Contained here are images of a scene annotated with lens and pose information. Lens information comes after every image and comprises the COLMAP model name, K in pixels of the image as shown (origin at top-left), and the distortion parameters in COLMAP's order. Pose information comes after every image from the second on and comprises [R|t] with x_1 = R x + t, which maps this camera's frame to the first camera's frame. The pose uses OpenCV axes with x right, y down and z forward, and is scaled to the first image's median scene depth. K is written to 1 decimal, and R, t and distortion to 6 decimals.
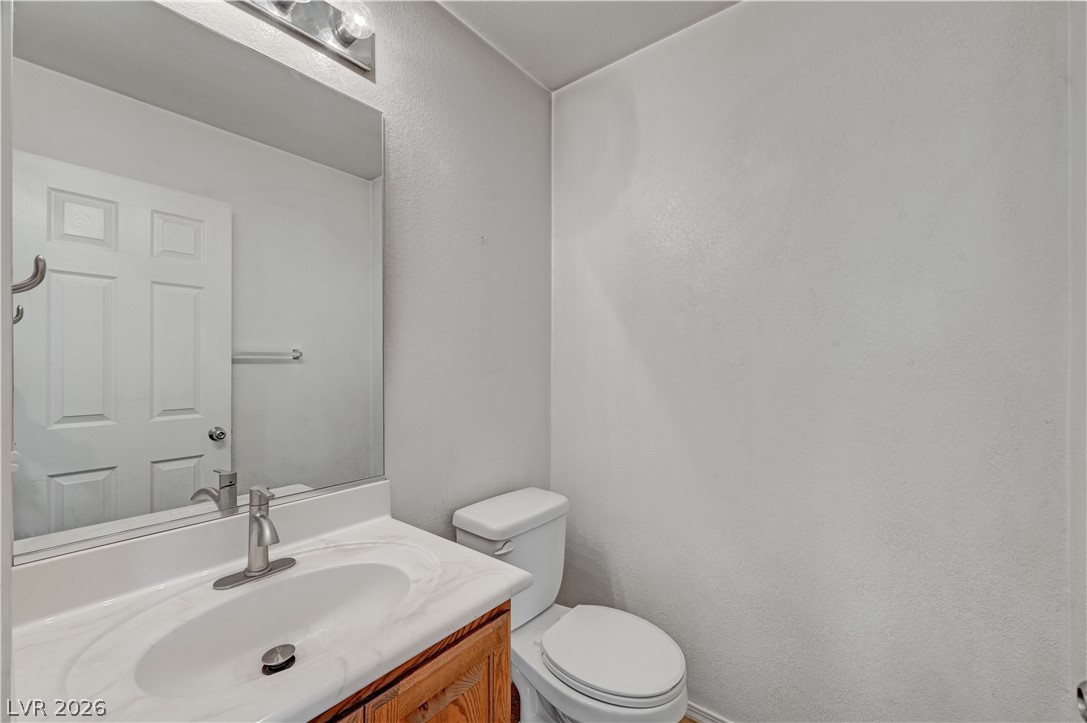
lens RADIAL K [[436.9, 0, 543.5], [0, 436.9, 361.5], [0, 0, 1]] dist [-0.000160, 0.000160]
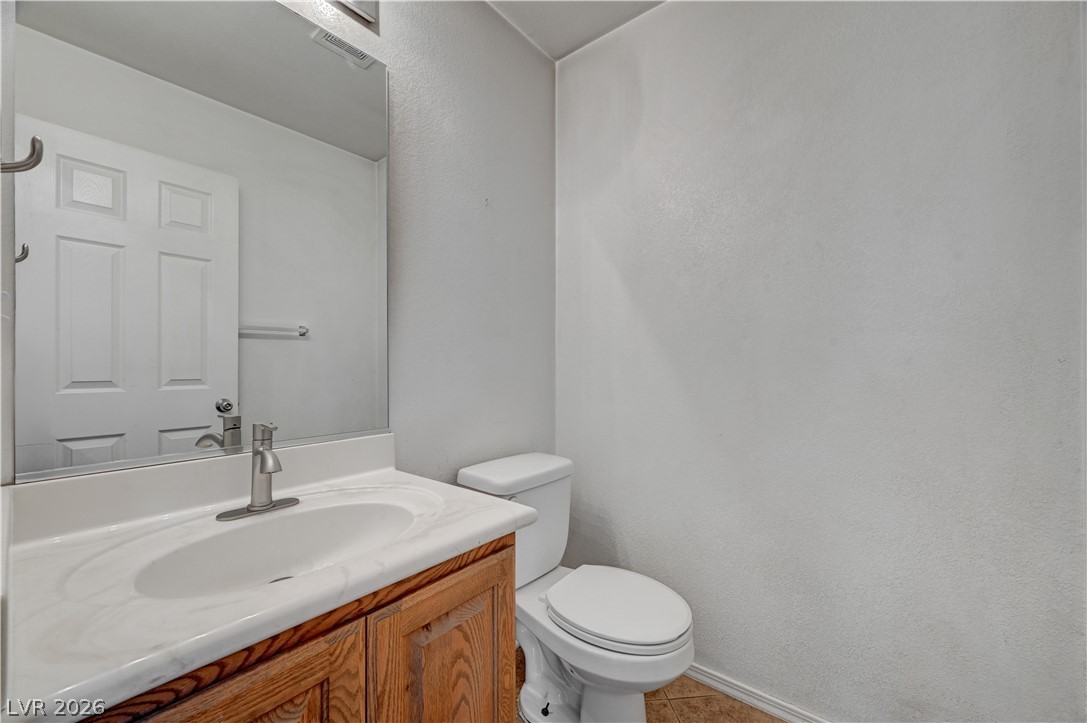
lens RADIAL K [[432.6, 0, 544.5], [0, 432.6, 359.6], [0, 0, 1]] dist [-0.000500, 0.000153]
pose [[0.999964, -0.002291, -0.008116, 0.000201], [0.002265, 0.999992, -0.003218, 0.104447], [0.008123, 0.003199, 0.999962, 0.013487]]
